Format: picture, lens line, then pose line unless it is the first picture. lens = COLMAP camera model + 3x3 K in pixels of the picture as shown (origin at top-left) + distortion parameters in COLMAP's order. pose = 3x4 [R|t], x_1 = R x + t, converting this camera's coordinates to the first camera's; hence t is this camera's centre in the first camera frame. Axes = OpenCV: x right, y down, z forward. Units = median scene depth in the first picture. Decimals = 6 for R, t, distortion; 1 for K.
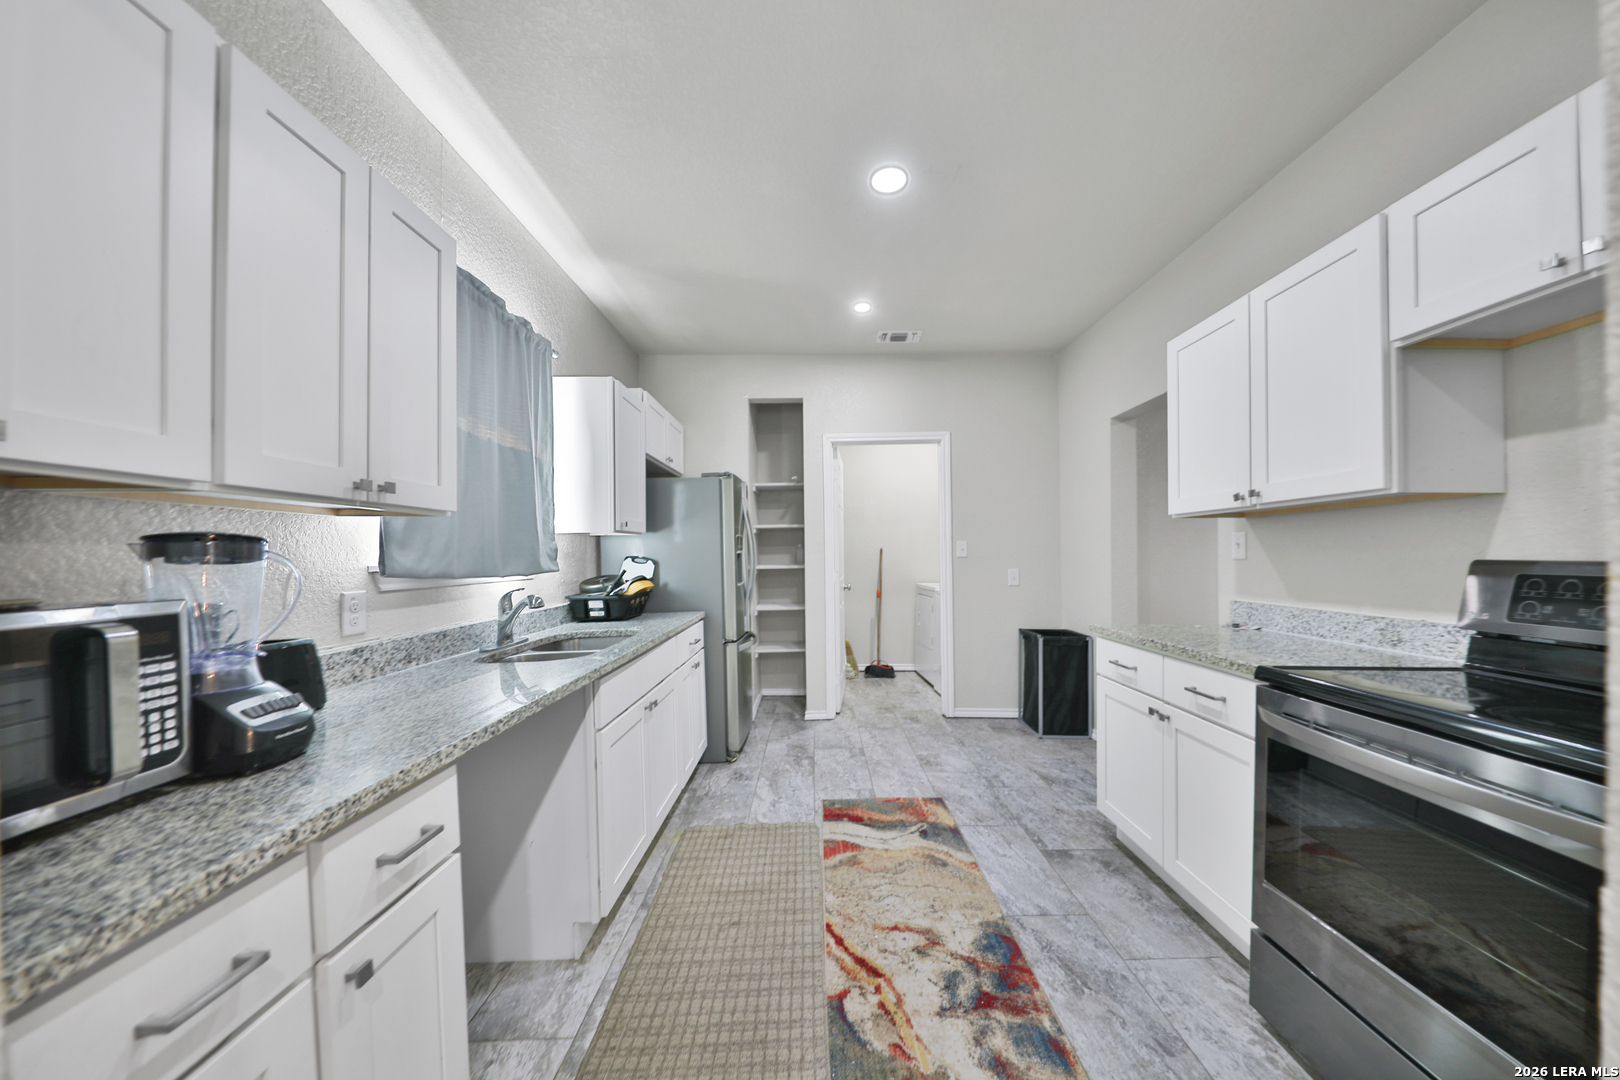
lens RADIAL K [[542.0, 0, 804.9], [0, 542.0, 552.9], [0, 0, 1]] dist [-0.000309, -0.000068]
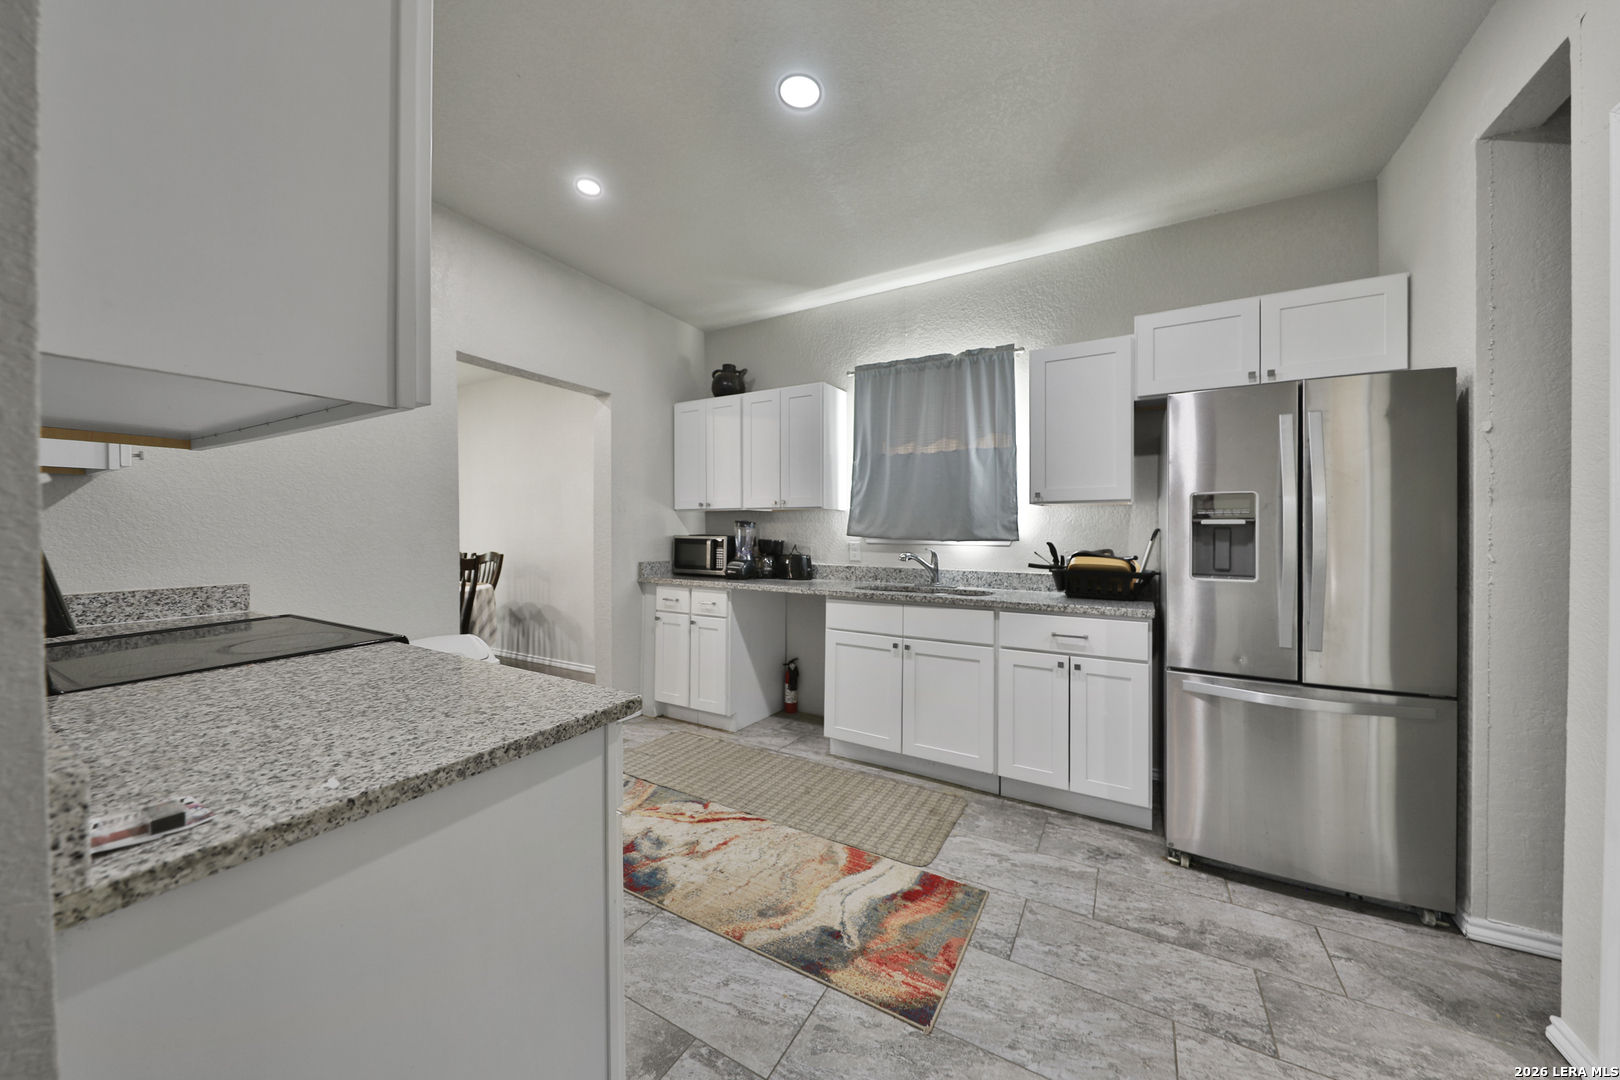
lens RADIAL K [[560.4, 0, 844.0], [0, 560.4, 524.6], [0, 0, 1]] dist [0.000836, -0.000067]
pose [[-0.463113, 0.002341, -0.886296, 1.076721], [0.003116, 0.999995, 0.001014, -0.002082], [0.886294, -0.002292, -0.463118, 1.717243]]
